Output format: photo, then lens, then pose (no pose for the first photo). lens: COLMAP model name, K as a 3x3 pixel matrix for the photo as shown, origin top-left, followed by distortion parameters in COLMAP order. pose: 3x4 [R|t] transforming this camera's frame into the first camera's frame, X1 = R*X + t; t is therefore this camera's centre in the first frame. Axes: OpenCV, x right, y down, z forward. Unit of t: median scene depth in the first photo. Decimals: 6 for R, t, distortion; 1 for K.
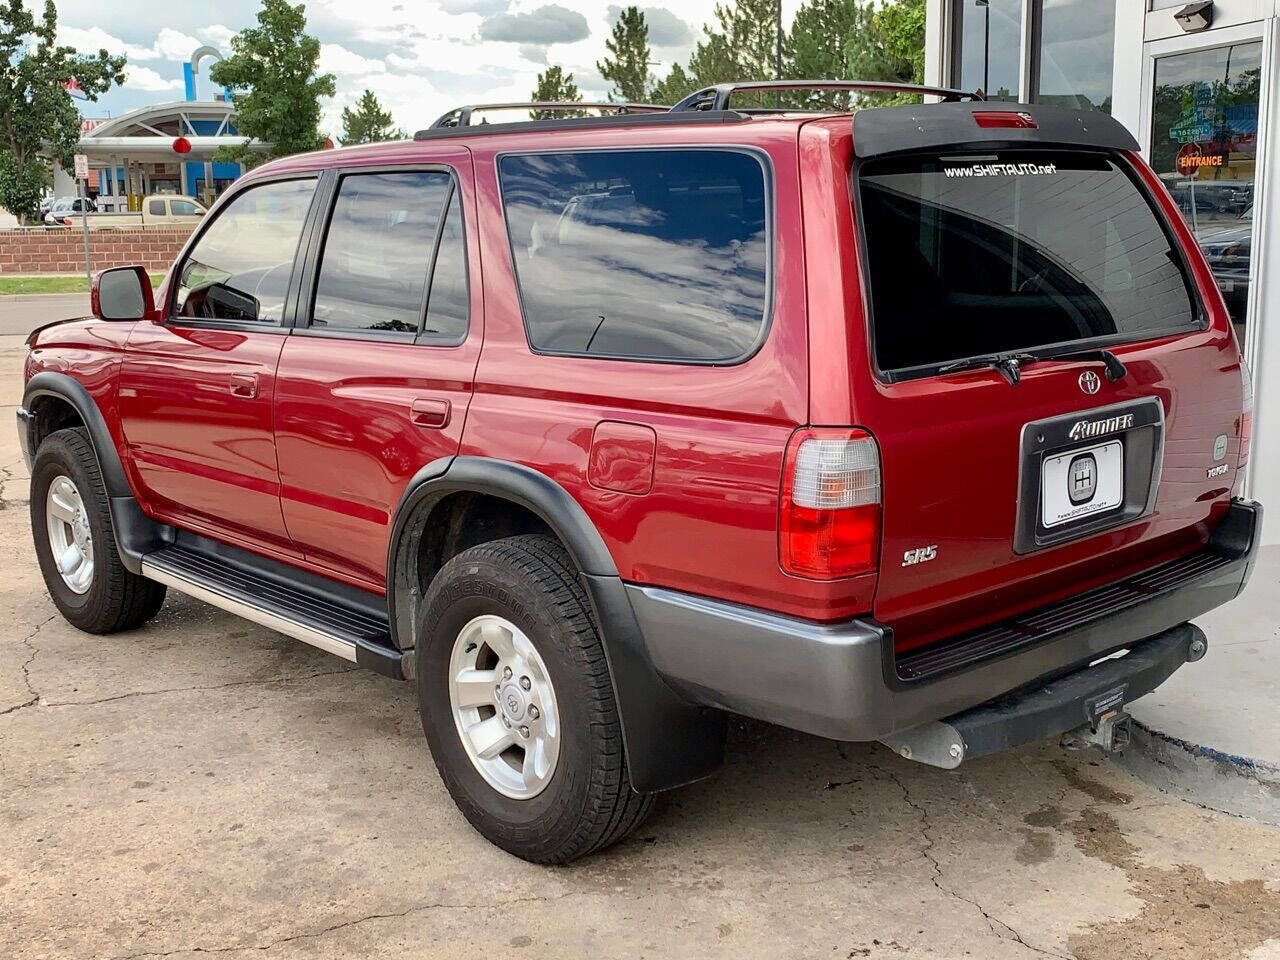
lens RADIAL K [[1476.2, 0, 632.4], [0, 1476.2, 470.2], [0, 0, 1]] dist [0.153014, -0.440735]
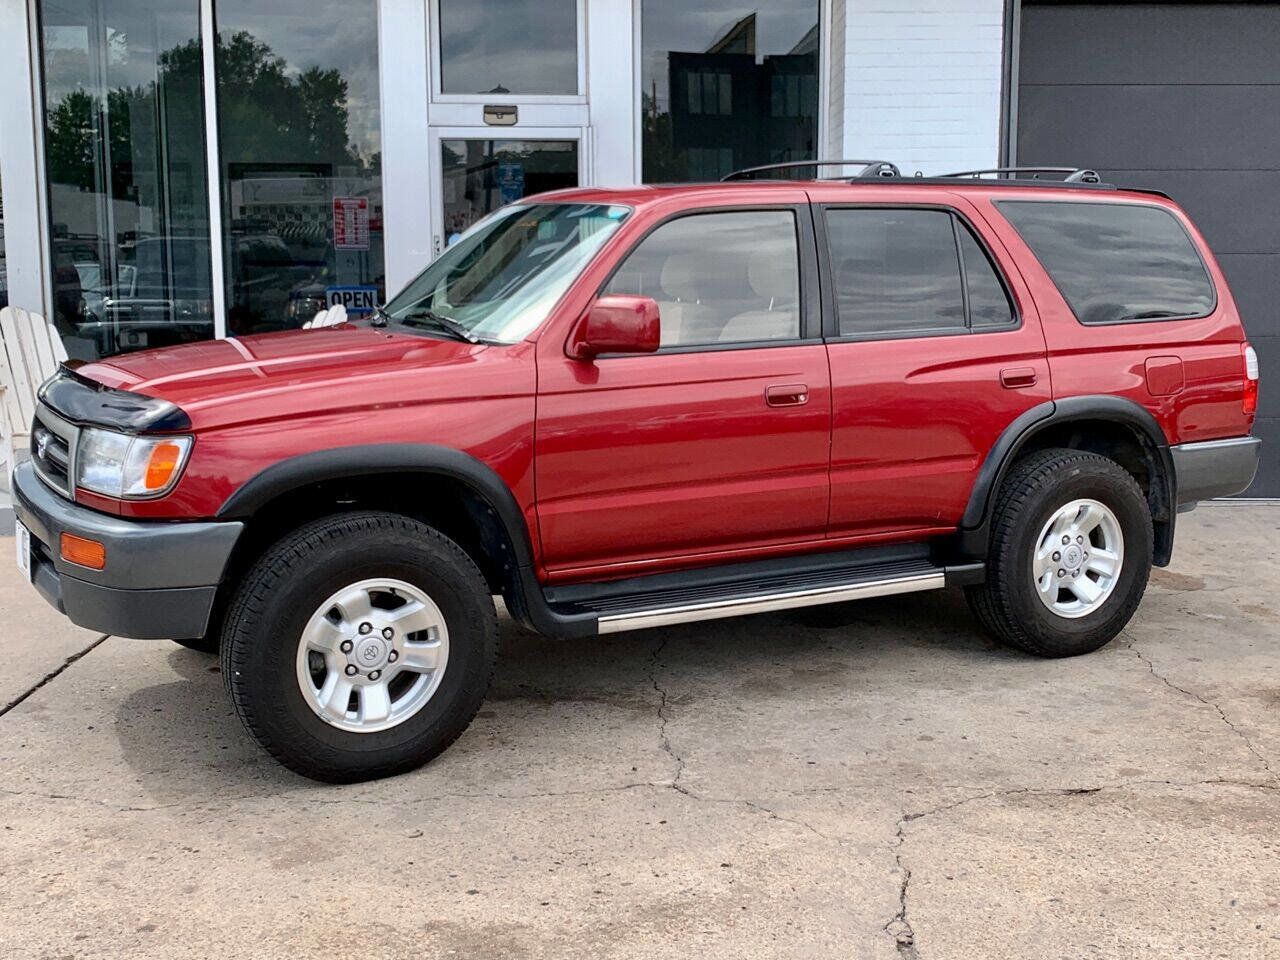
lens RADIAL K [[1485.8, 0, 635.3], [0, 1485.8, 460.0], [0, 0, 1]] dist [0.176026, -0.523962]
pose [[0.219194, -0.120550, 0.968205, -1.522319], [0.172364, 0.981515, 0.083185, -0.135331], [-0.960336, 0.148650, 0.235920, 0.956611]]
